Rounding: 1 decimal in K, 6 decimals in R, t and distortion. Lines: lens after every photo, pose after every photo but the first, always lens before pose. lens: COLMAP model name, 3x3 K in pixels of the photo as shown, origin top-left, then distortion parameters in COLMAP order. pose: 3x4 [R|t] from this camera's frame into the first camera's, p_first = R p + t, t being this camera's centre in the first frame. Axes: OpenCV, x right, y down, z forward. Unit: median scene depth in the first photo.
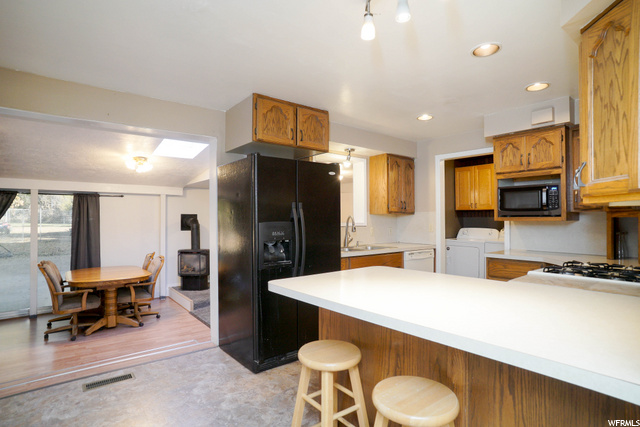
lens RADIAL K [[333.9, 0, 316.4], [0, 333.9, 215.3], [0, 0, 1]] dist [-0.063063, 0.031684]
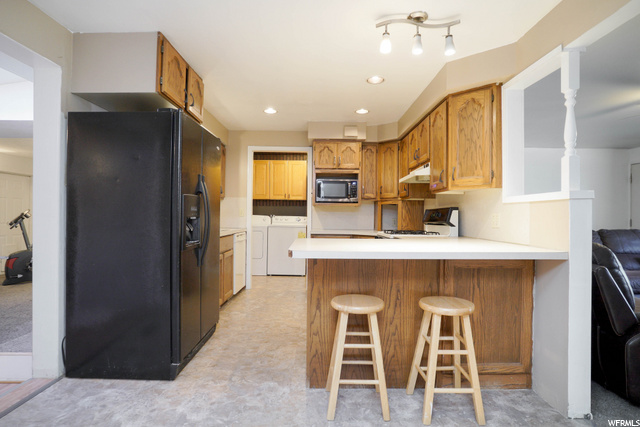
lens RADIAL K [[333.9, 0, 316.4], [0, 333.9, 215.3], [0, 0, 1]] dist [-0.063063, 0.031684]
pose [[0.626859, 0.008431, 0.779087, -0.573430], [-0.021629, 0.999744, 0.006584, 0.058104], [-0.778832, -0.020978, 0.626881, 0.217985]]
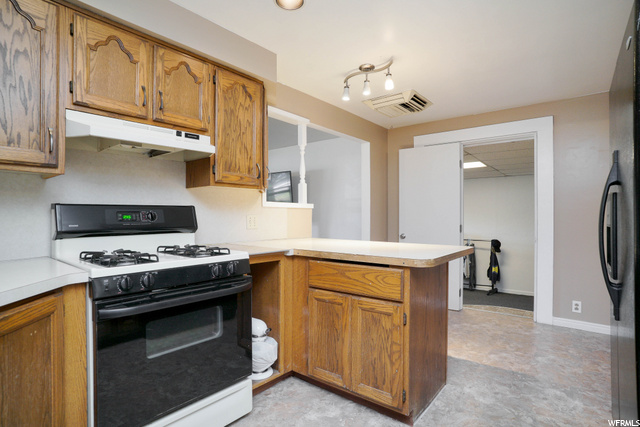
lens RADIAL K [[333.9, 0, 316.4], [0, 333.9, 215.3], [0, 0, 1]] dist [-0.063063, 0.031684]
pose [[-0.977101, -0.001300, -0.212772, 0.482988], [0.002116, 0.999873, -0.015822, 0.063796], [0.212765, -0.015910, -0.976974, 1.416159]]
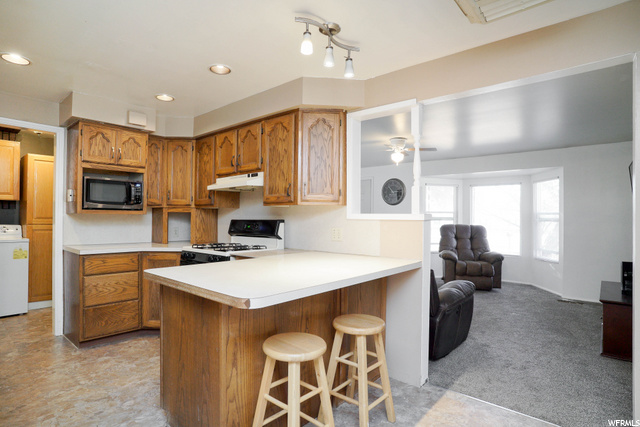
lens RADIAL K [[343.2, 0, 311.0], [0, 343.2, 217.7], [0, 0, 1]] dist [-0.047096, 0.000666]
pose [[-0.168975, -0.002125, 0.985618, -0.570721], [-0.020672, 0.999785, -0.001389, 0.020032], [-0.985404, -0.020609, -0.168982, 0.661530]]
